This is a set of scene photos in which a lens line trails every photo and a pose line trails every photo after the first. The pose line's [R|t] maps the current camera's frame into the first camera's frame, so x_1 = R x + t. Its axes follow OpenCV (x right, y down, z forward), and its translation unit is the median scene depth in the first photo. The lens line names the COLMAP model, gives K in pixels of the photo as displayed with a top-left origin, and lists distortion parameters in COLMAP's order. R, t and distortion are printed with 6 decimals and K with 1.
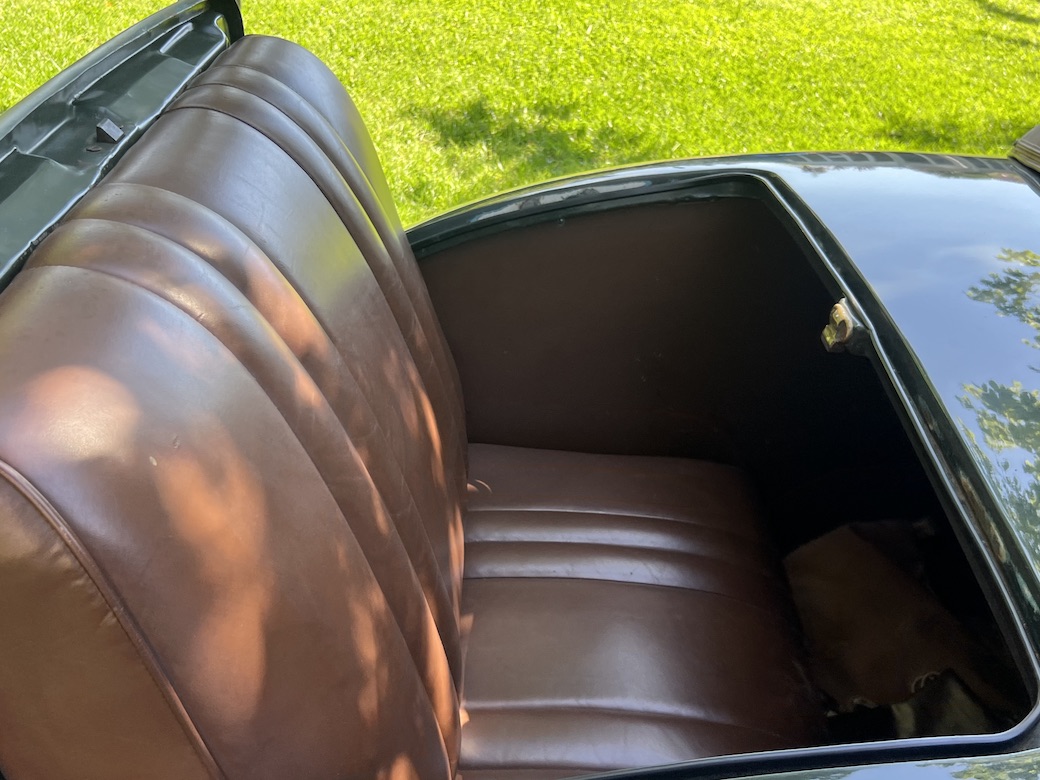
lens RADIAL K [[1070.8, 0, 522.9], [0, 1070.8, 398.4], [0, 0, 1]] dist [-0.024821, 0.000000]
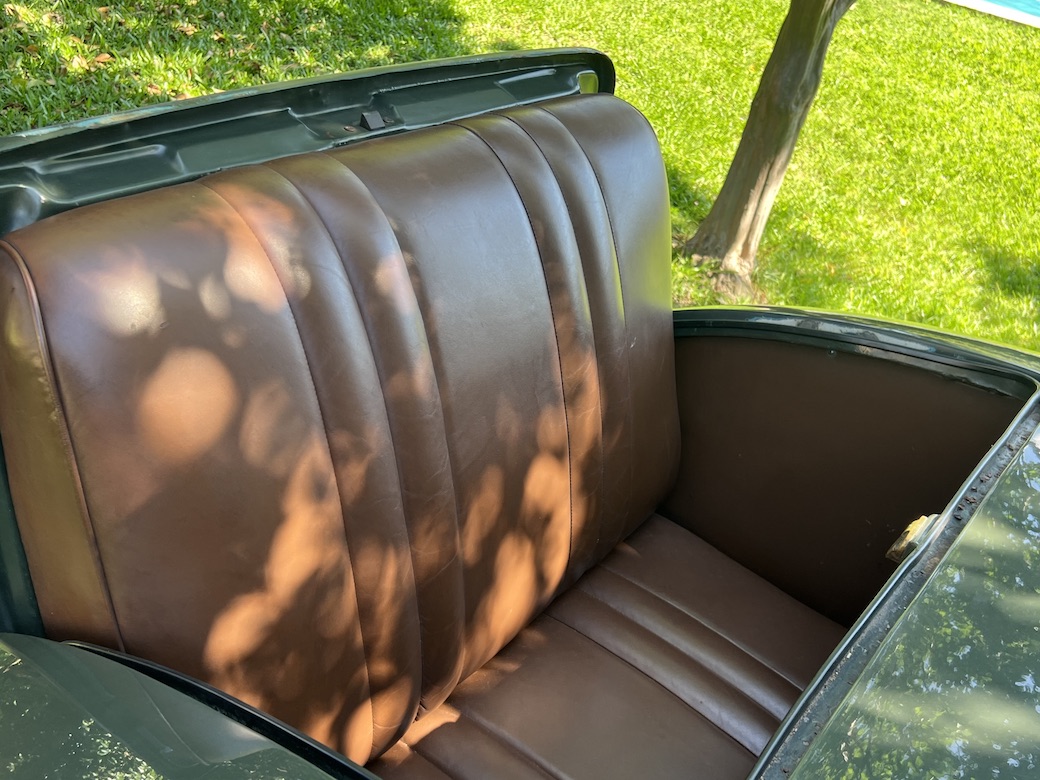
lens RADIAL K [[1070.8, 0, 525.8], [0, 1070.8, 384.0], [0, 0, 1]] dist [-0.024821, 0.000000]
pose [[0.766267, 0.377015, -0.520283, 0.137394], [-0.420512, 0.906509, 0.037563, -0.024557], [0.485803, 0.190002, 0.853167, 0.019232]]
